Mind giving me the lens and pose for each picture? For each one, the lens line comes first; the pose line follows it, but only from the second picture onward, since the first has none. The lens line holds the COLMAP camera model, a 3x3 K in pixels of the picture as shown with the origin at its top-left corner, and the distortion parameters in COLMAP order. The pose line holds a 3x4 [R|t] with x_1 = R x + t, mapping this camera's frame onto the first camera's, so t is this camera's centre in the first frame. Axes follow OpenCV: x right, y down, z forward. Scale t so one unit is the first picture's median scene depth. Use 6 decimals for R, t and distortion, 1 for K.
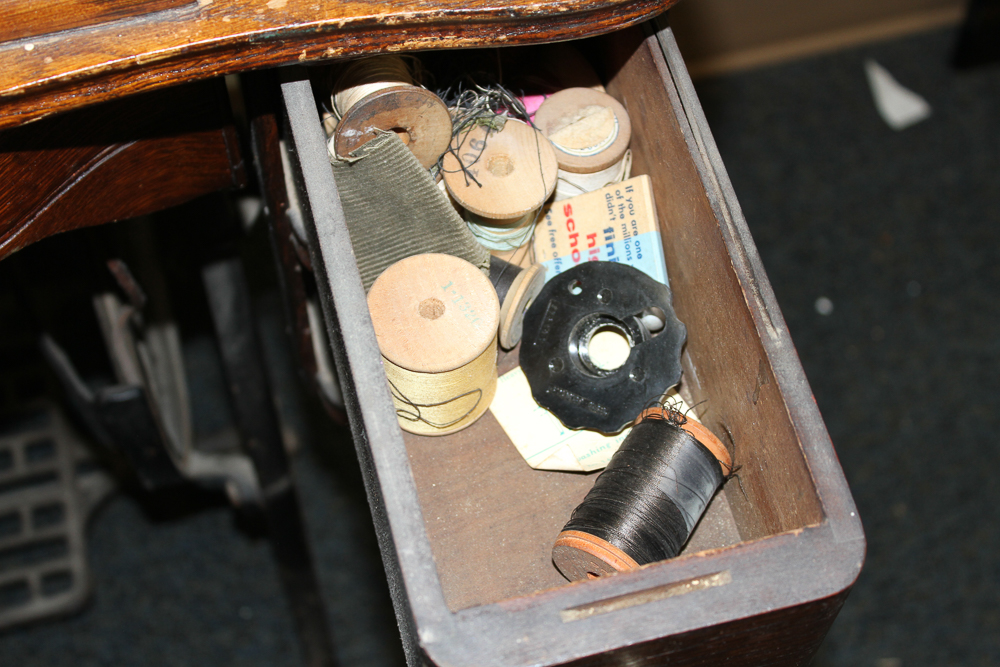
lens RADIAL K [[1677.9, 0, 496.4], [0, 1677.9, 335.6], [0, 0, 1]] dist [-0.015902, 0.000000]
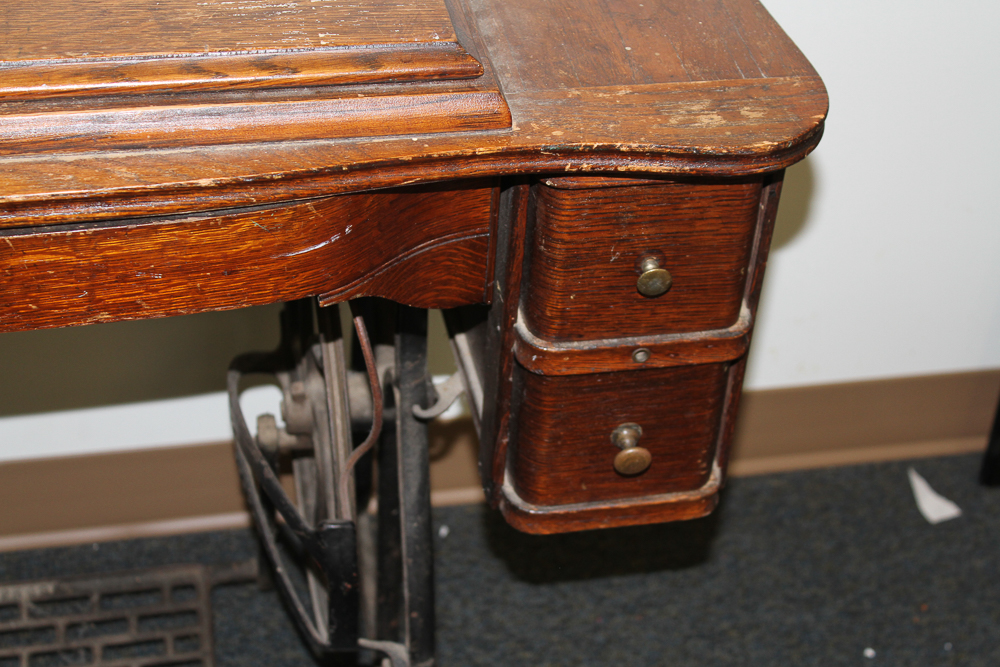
lens RADIAL K [[1829.0, 0, 503.8], [0, 1829.0, 327.4], [0, 0, 1]] dist [0.022884, 0.000000]
pose [[0.996492, 0.081978, -0.016823, -0.075124], [-0.082545, 0.929754, -0.358810, 0.358371], [-0.013773, 0.358940, 0.933259, -0.362716]]
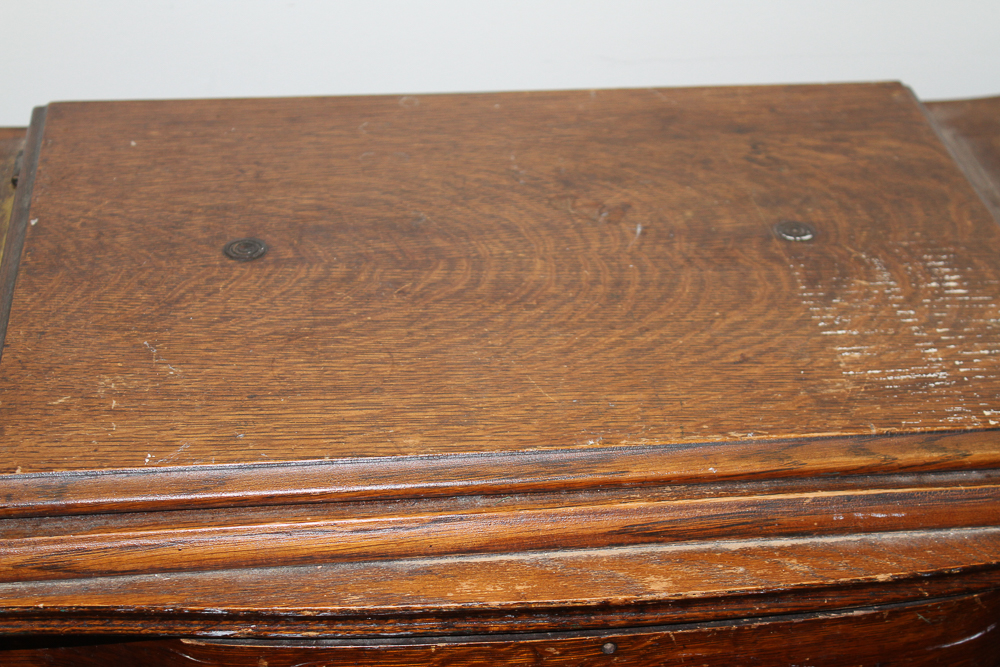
lens RADIAL K [[1829.0, 0, 513.5], [0, 1829.0, 333.4], [0, 0, 1]] dist [0.022884, 0.000000]
pose [[0.990666, 0.099438, -0.093234, -0.360387], [-0.130177, 0.893034, -0.430749, 0.258274], [0.040429, 0.438866, 0.897643, -0.353955]]
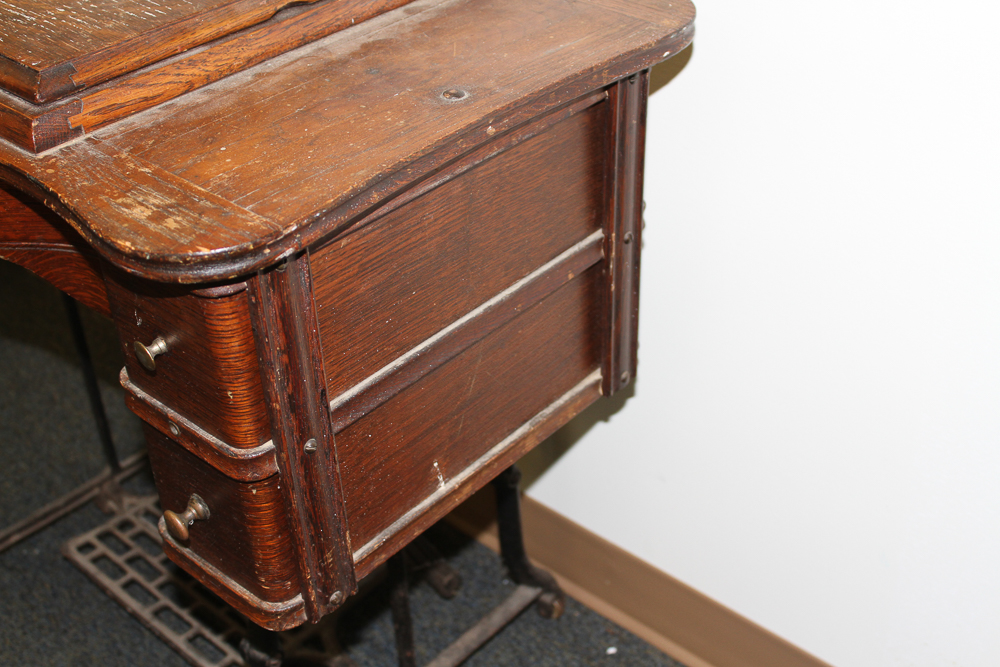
lens RADIAL K [[1307.6, 0, 504.9], [0, 1307.6, 340.6], [0, 0, 1]] dist [-0.077851, 0.000000]
pose [[0.541902, 0.459042, -0.704004, 0.694103], [-0.706042, 0.703044, -0.085054, -0.164109], [0.455903, 0.543147, 0.705084, 0.163869]]
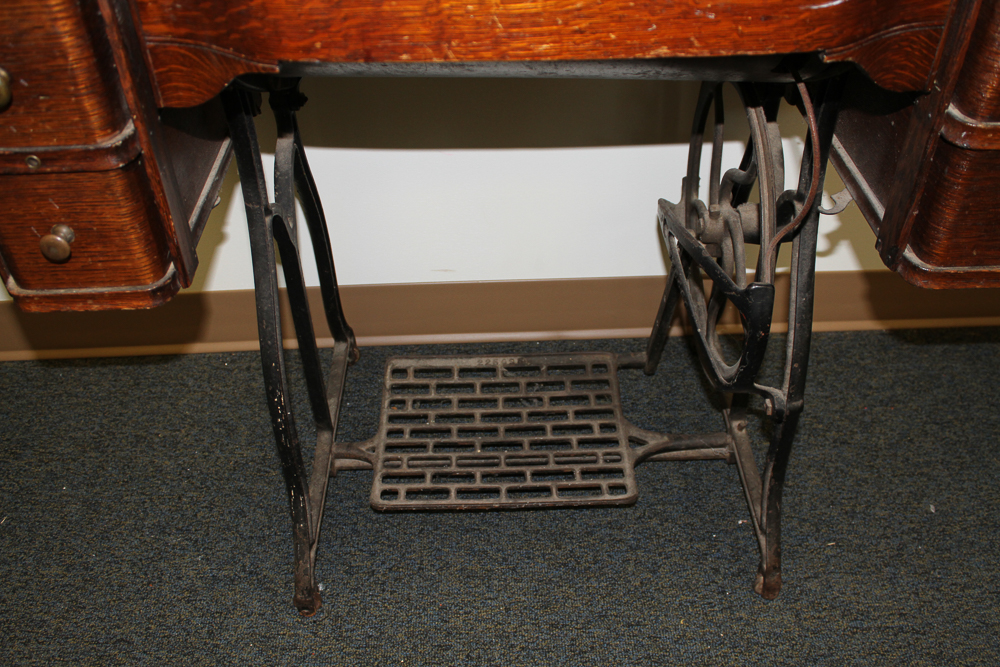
lens RADIAL K [[952.2, 0, 508.6], [0, 952.2, 341.4], [0, 0, 1]] dist [-0.086575, 0.000000]
pose [[0.973513, 0.137470, -0.182689, -0.268712], [-0.190387, 0.929857, -0.314832, 0.423232], [0.126595, 0.341275, 0.931400, 0.022543]]
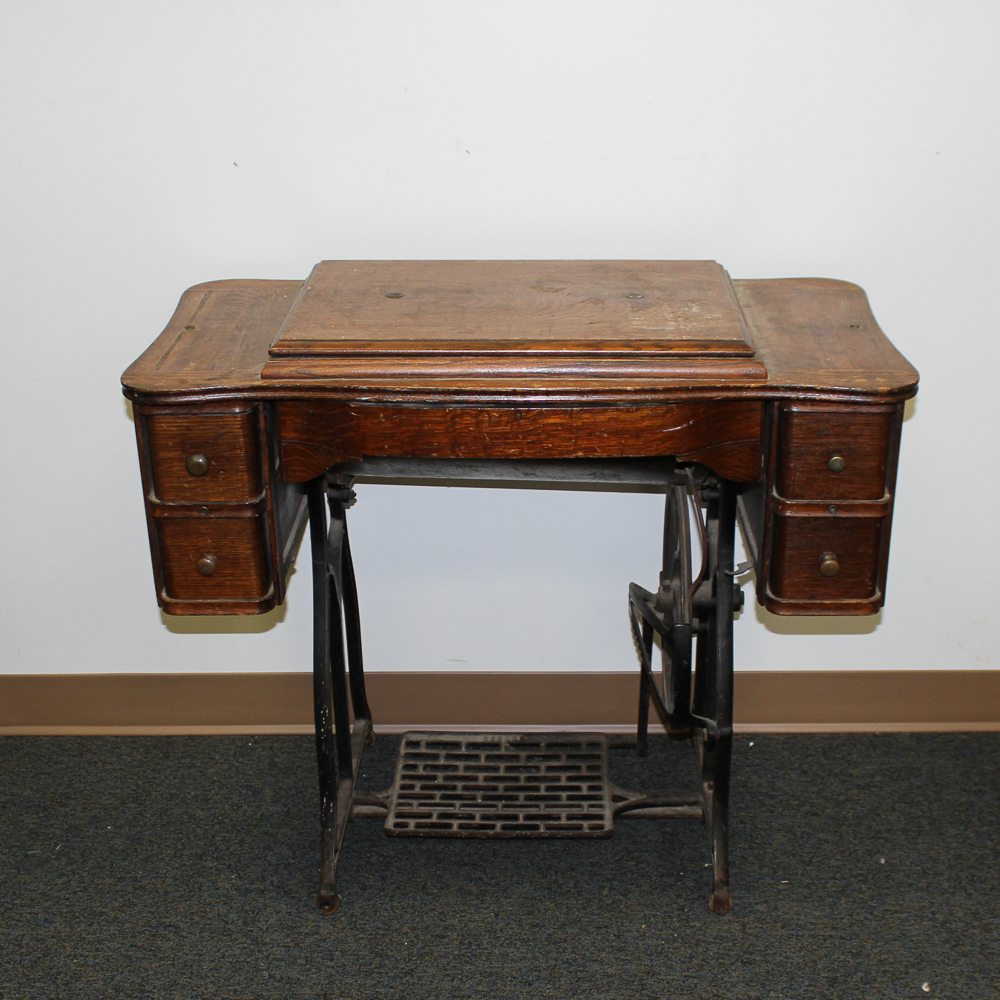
lens RADIAL K [[1633.6, 0, 522.8], [0, 1633.6, 554.4], [0, 0, 1]] dist [-0.143646, 0.000000]
pose [[0.961829, 0.105471, -0.252511, 0.139955], [-0.231004, 0.807620, -0.542574, 1.212370], [0.146707, 0.580194, 0.801156, -0.967703]]
